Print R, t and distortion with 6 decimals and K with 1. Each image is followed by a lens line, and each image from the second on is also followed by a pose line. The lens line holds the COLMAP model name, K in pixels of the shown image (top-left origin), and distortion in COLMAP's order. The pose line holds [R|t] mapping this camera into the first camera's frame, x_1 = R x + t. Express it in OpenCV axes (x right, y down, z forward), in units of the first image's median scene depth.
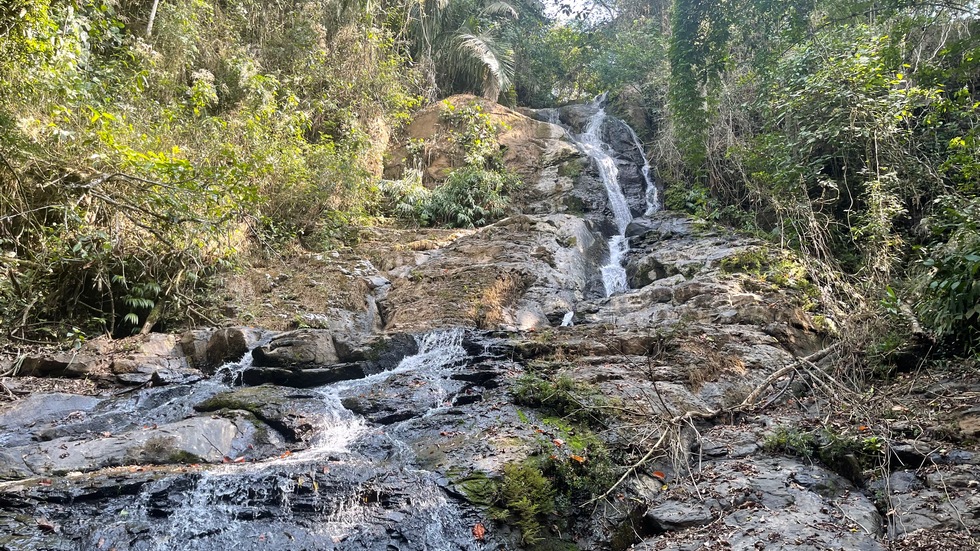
lens RADIAL K [[752.1, 0, 491.0], [0, 752.1, 259.1], [0, 0, 1]] dist [0.178425, -0.001478]
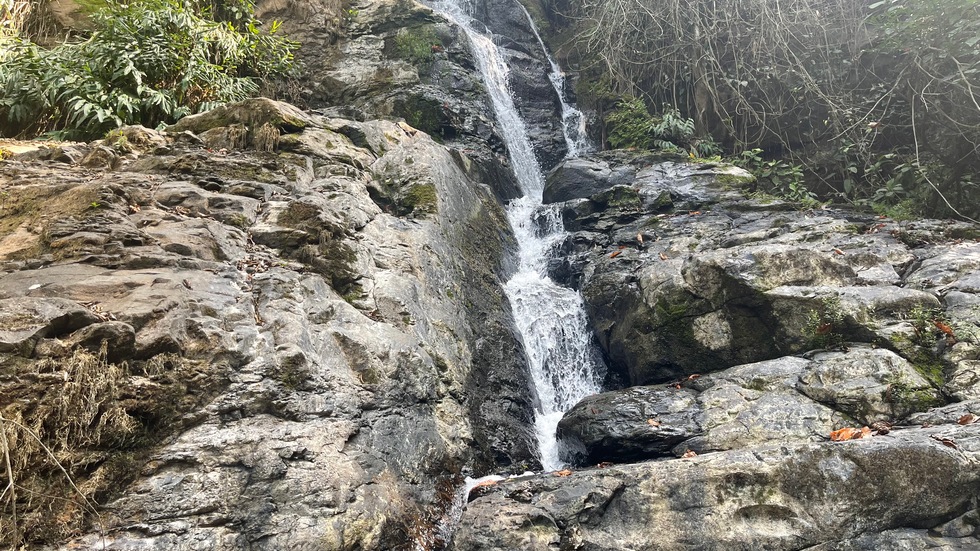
lens RADIAL K [[764.3, 0, 490.0], [0, 764.3, 275.5], [0, 0, 1]] dist [0.057317, -0.001031]
pose [[0.972523, 0.038159, 0.229658, 0.087219], [-0.048415, 0.998058, 0.039187, -0.007404], [-0.227716, -0.049229, 0.972482, 0.929379]]
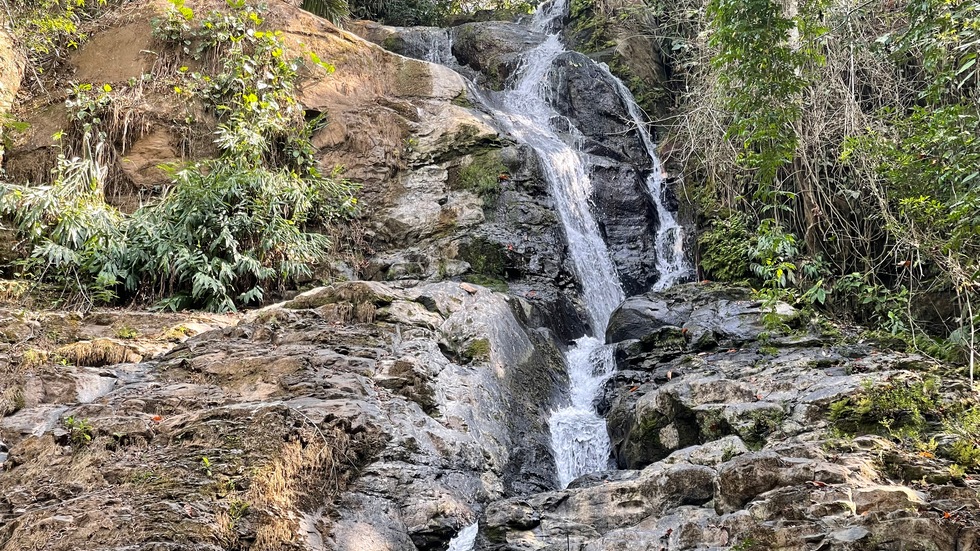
lens RADIAL K [[1846.7, 0, 507.3], [0, 1846.7, 274.9], [0, 0, 1]] dist [0.217551, 0.053382]
pose [[0.992230, 0.026809, 0.121491, 0.001358], [-0.019086, 0.997748, -0.064297, -0.000194], [-0.122941, 0.061479, 0.990508, 0.012536]]
